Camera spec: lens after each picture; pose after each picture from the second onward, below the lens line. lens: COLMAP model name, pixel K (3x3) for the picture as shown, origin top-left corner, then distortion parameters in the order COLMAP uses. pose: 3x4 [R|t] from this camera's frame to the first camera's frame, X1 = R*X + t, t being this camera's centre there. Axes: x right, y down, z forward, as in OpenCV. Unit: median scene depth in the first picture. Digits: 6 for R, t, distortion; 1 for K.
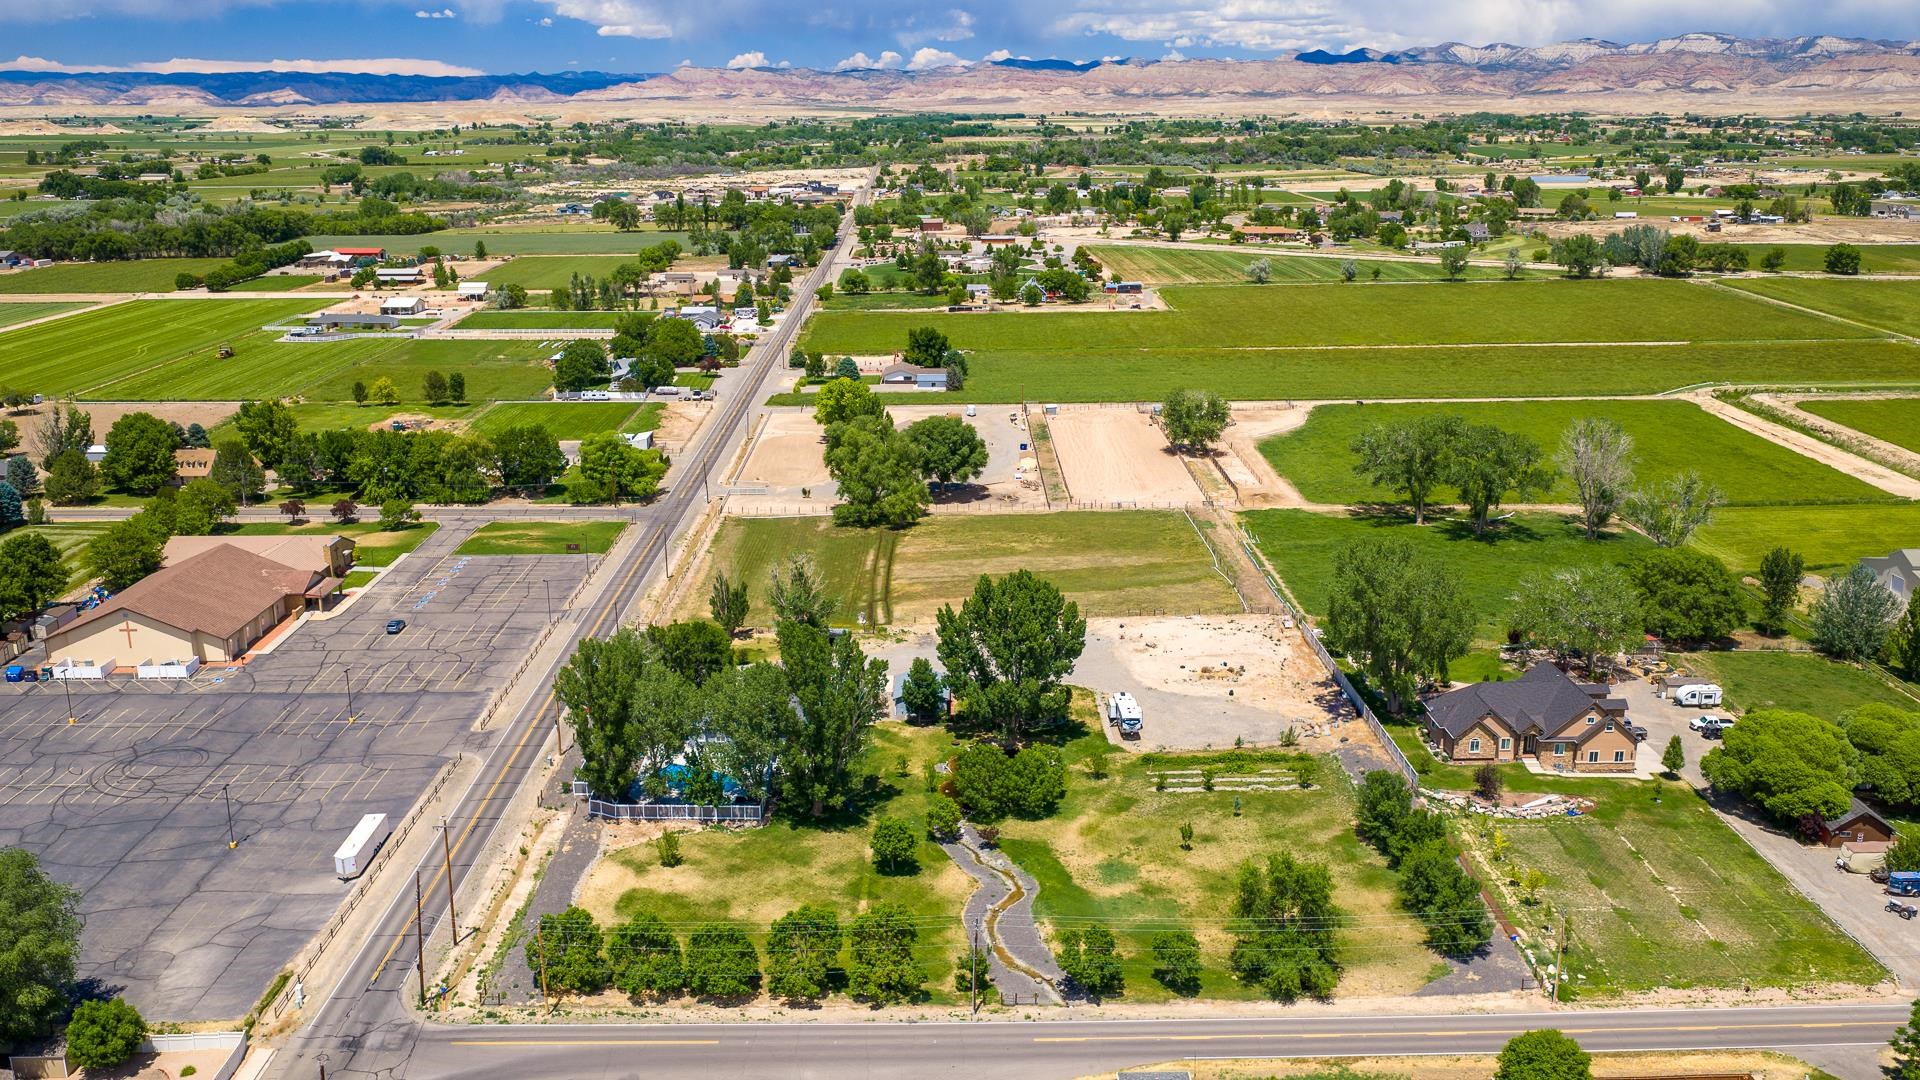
lens RADIAL K [[1587.6, 0, 970.4], [0, 1587.6, 551.7], [0, 0, 1]] dist [0.022253, -0.047635]
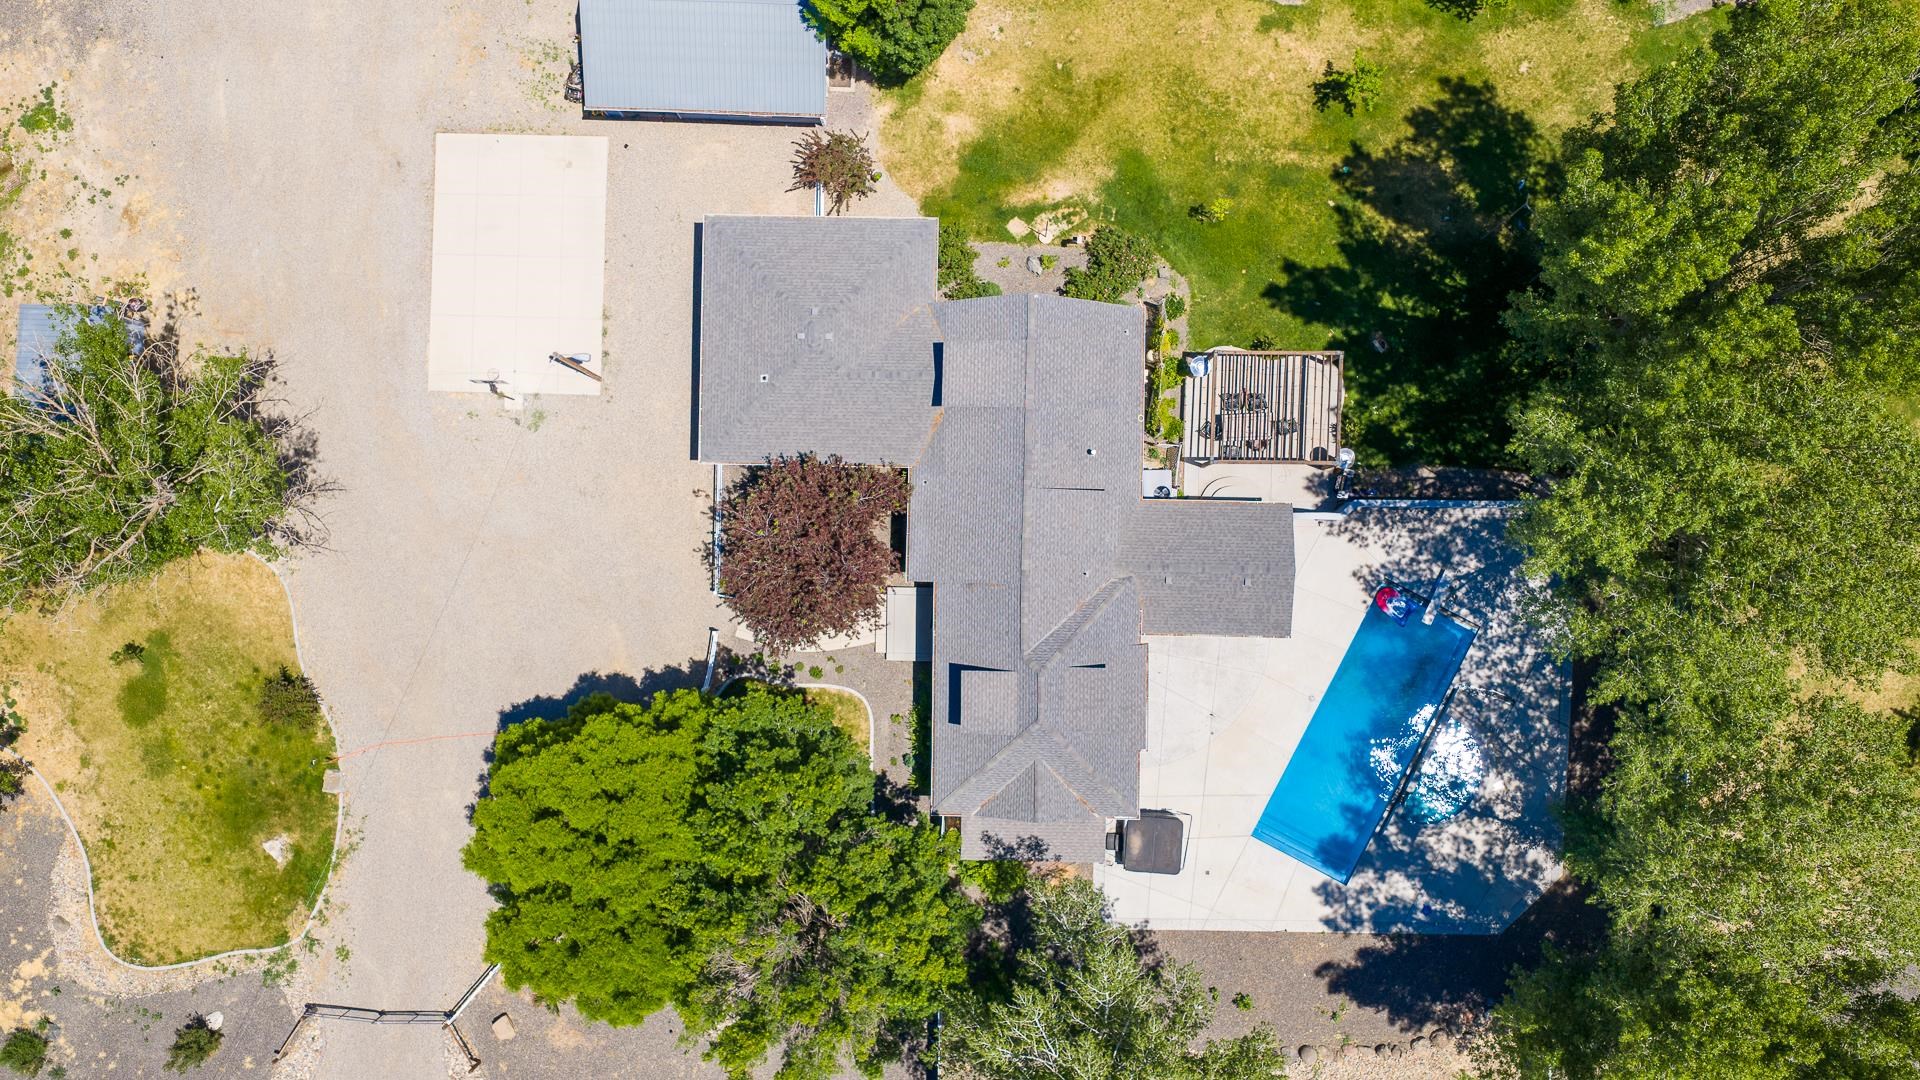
lens RADIAL K [[1587.6, 0, 965.0], [0, 1587.6, 545.0], [0, 0, 1]] dist [0.022253, -0.047635]
pose [[0.036915, -0.999172, 0.017119, -0.094593], [0.283666, 0.026903, 0.958546, -0.122367], [-0.958212, -0.030529, 0.284424, 0.658761]]
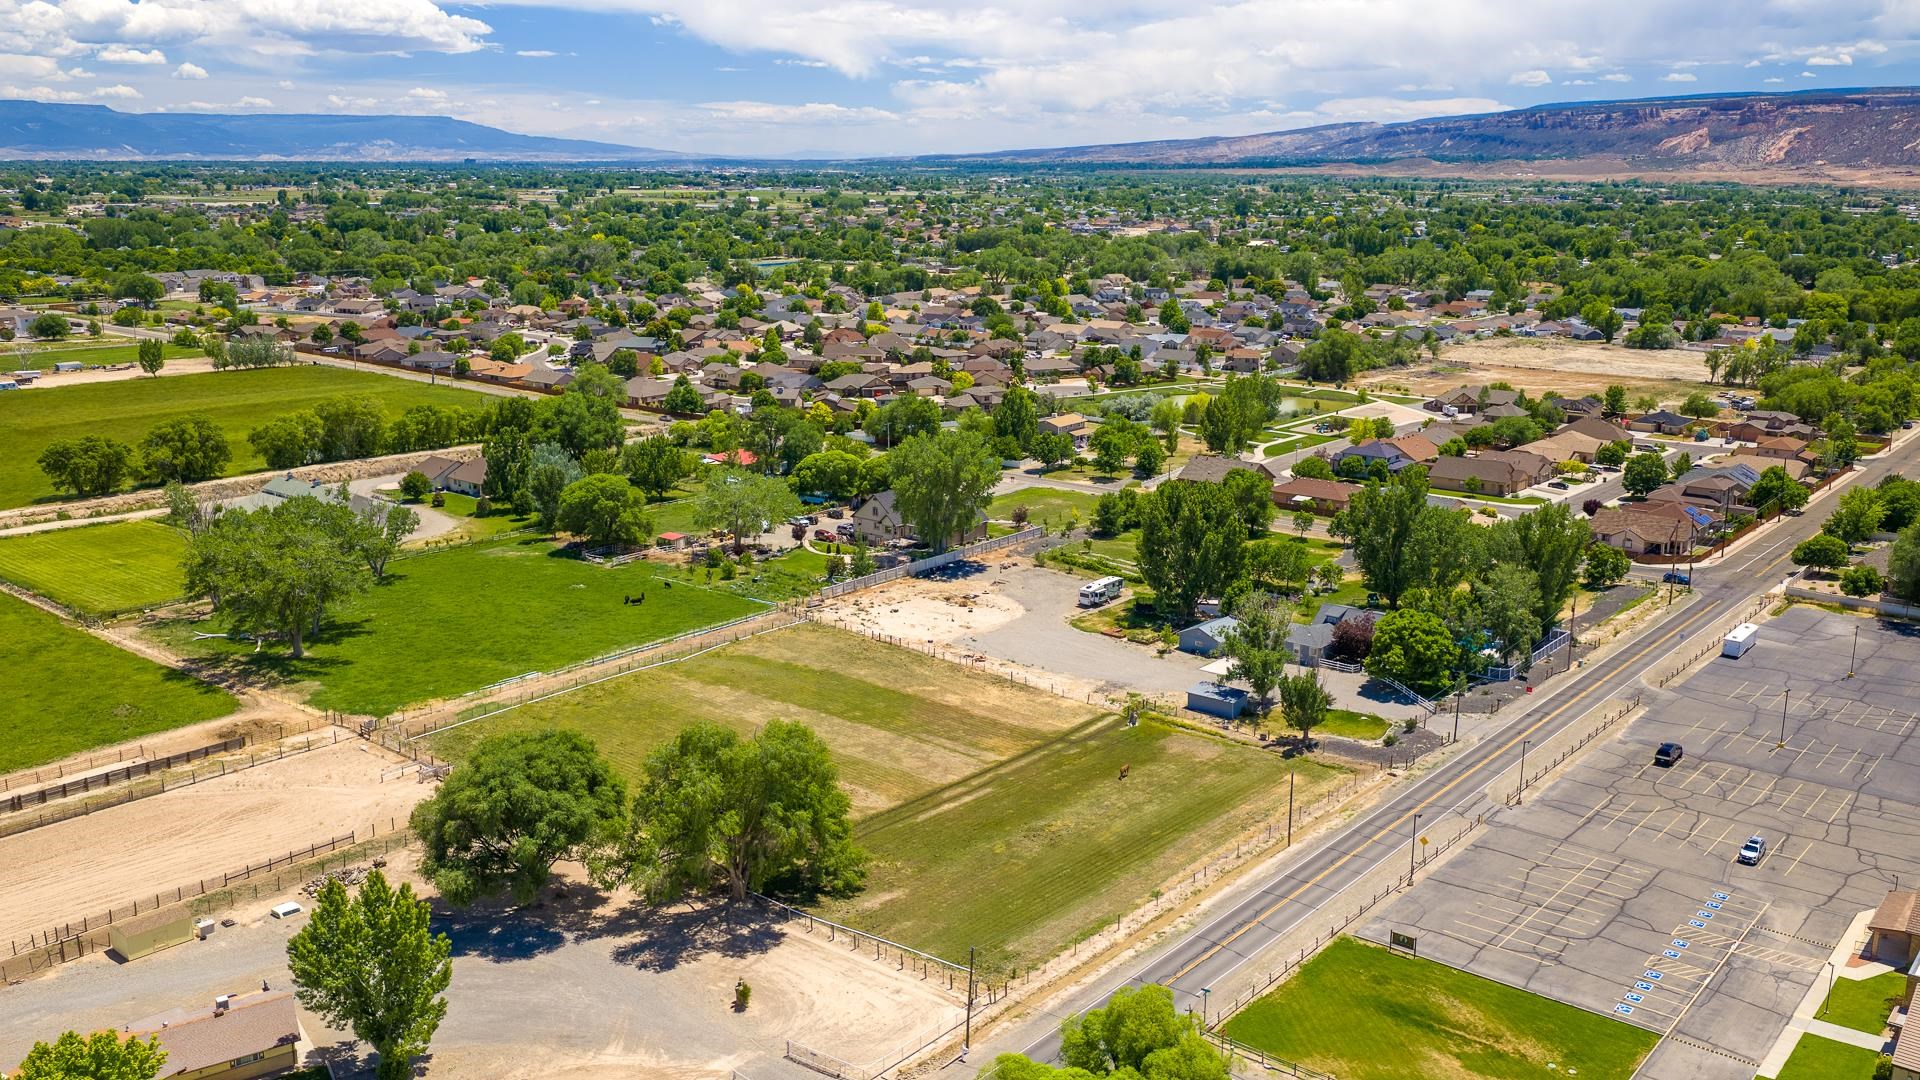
lens RADIAL K [[1587.6, 0, 962.1], [0, 1587.6, 544.7], [0, 0, 1]] dist [0.022253, -0.047635]
pose [[-0.750608, -0.153914, 0.642571, -0.439268], [0.178081, 0.889382, 0.421054, -0.338492], [-0.636298, 0.430476, -0.640168, 1.332310]]
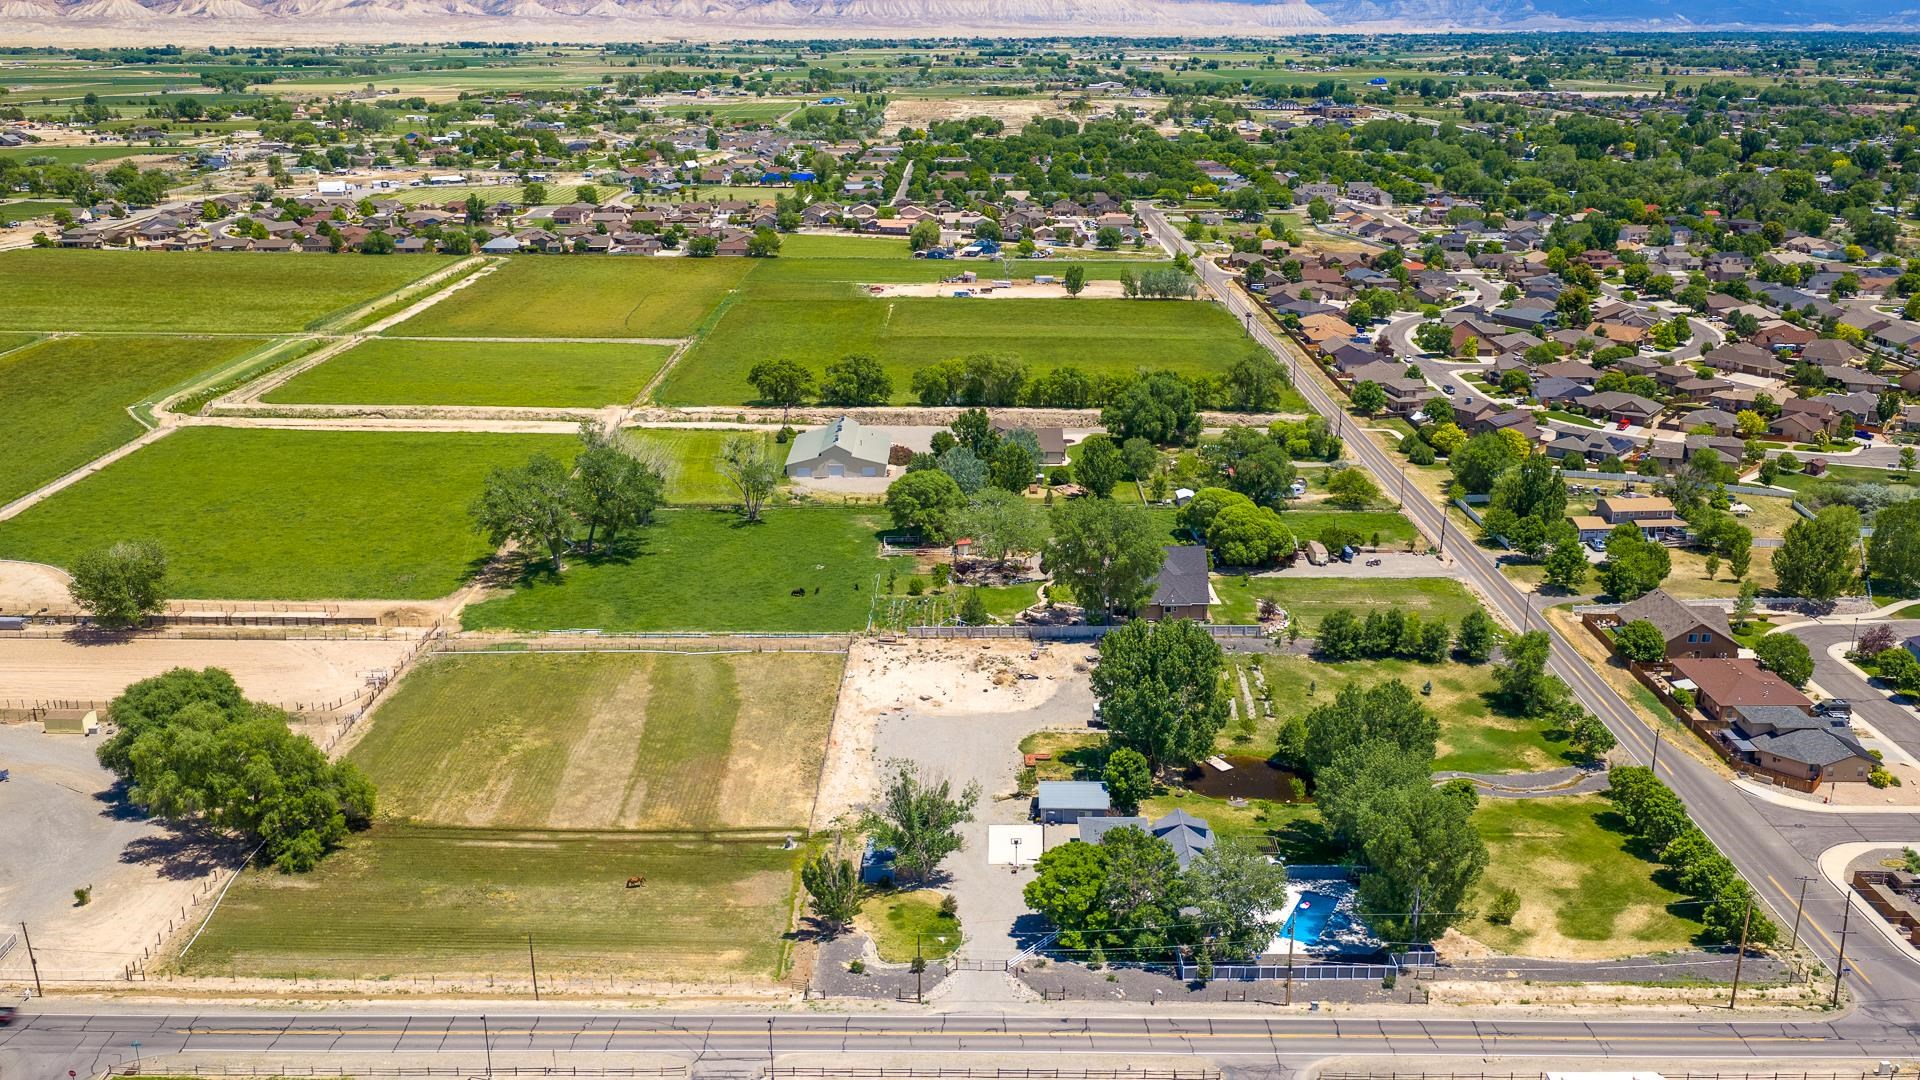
lens RADIAL K [[1587.6, 0, 967.1], [0, 1587.6, 538.8], [0, 0, 1]] dist [0.022253, -0.047635]
pose [[0.028918, -0.301769, 0.952942, -0.669361], [0.272656, 0.919571, 0.282927, -0.256225], [-0.961677, 0.251643, 0.108871, 0.690822]]
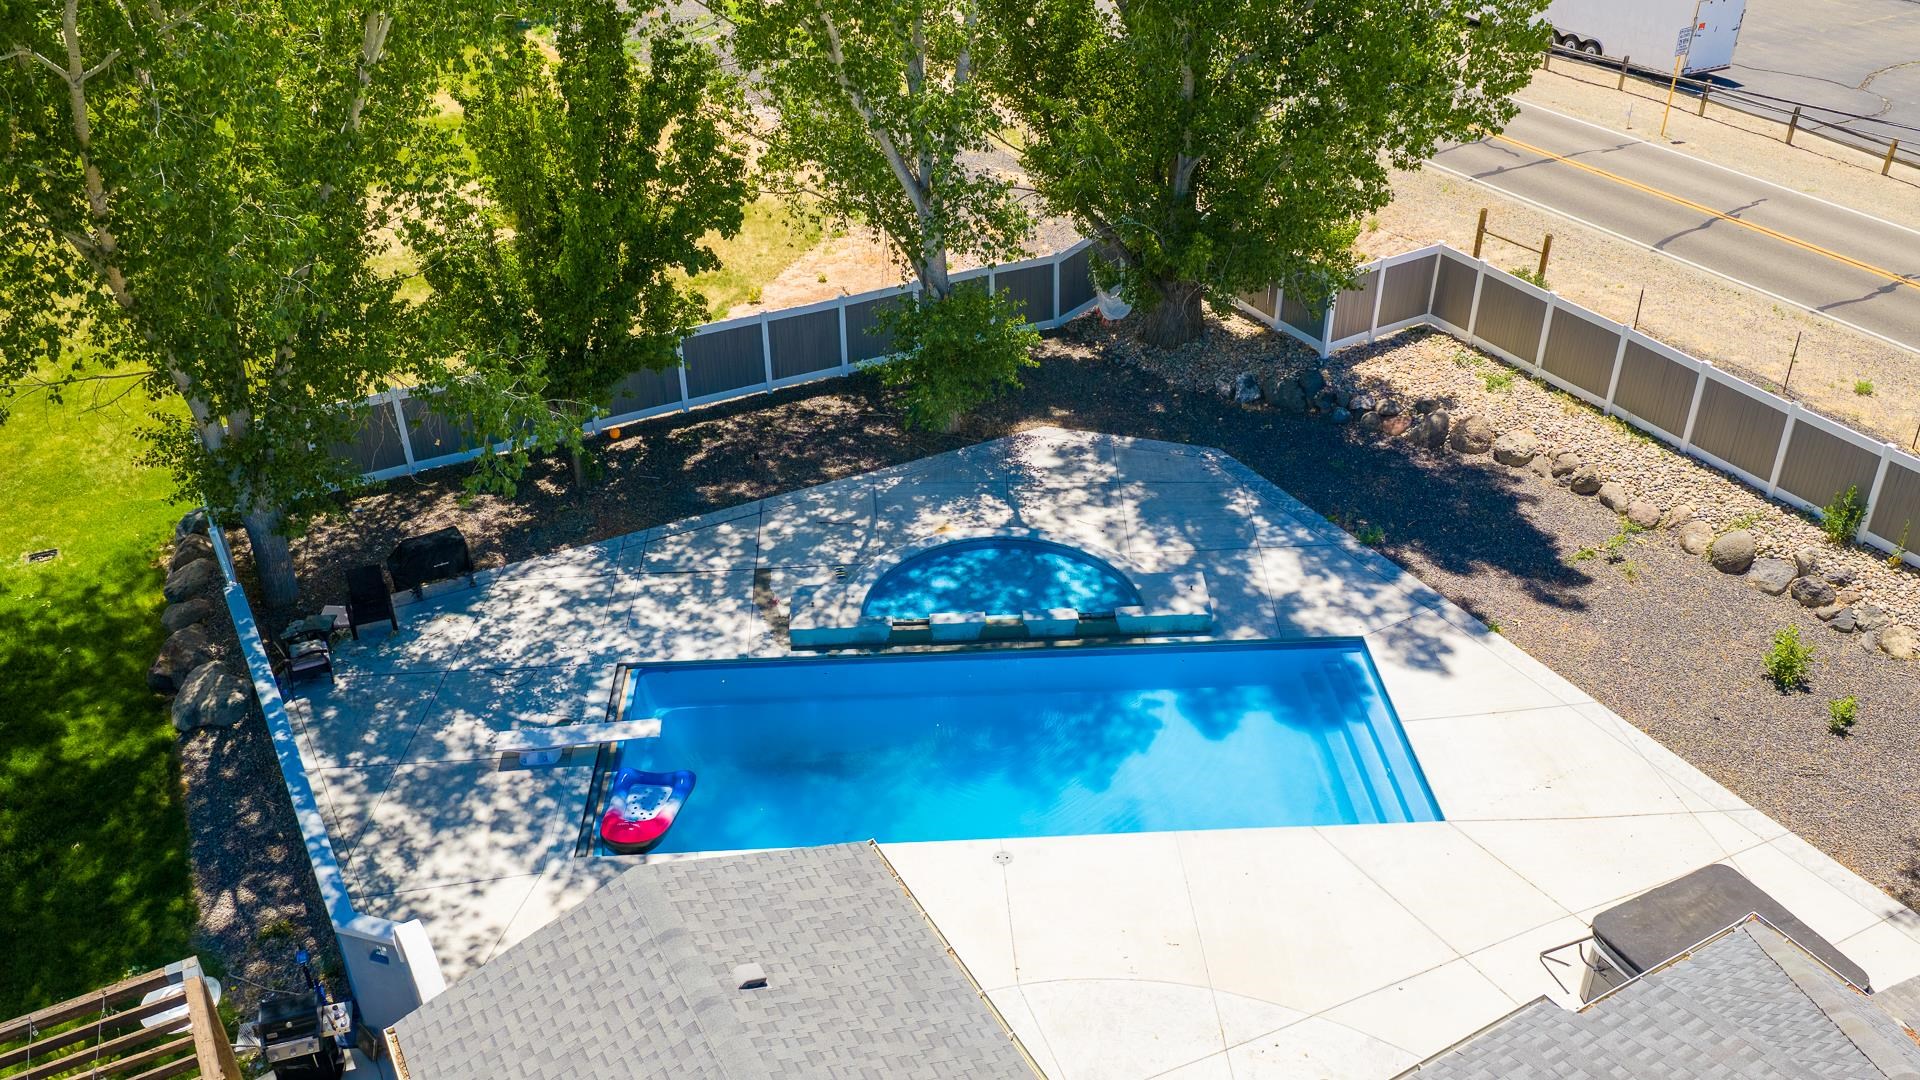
lens RADIAL K [[1587.6, 0, 958.3], [0, 1587.6, 554.3], [0, 0, 1]] dist [0.022253, -0.047635]
pose [[-0.883901, 0.257556, -0.390363, -0.084385], [-0.109811, 0.697059, 0.708555, 0.034905], [0.454599, 0.669159, -0.587848, 0.704831]]
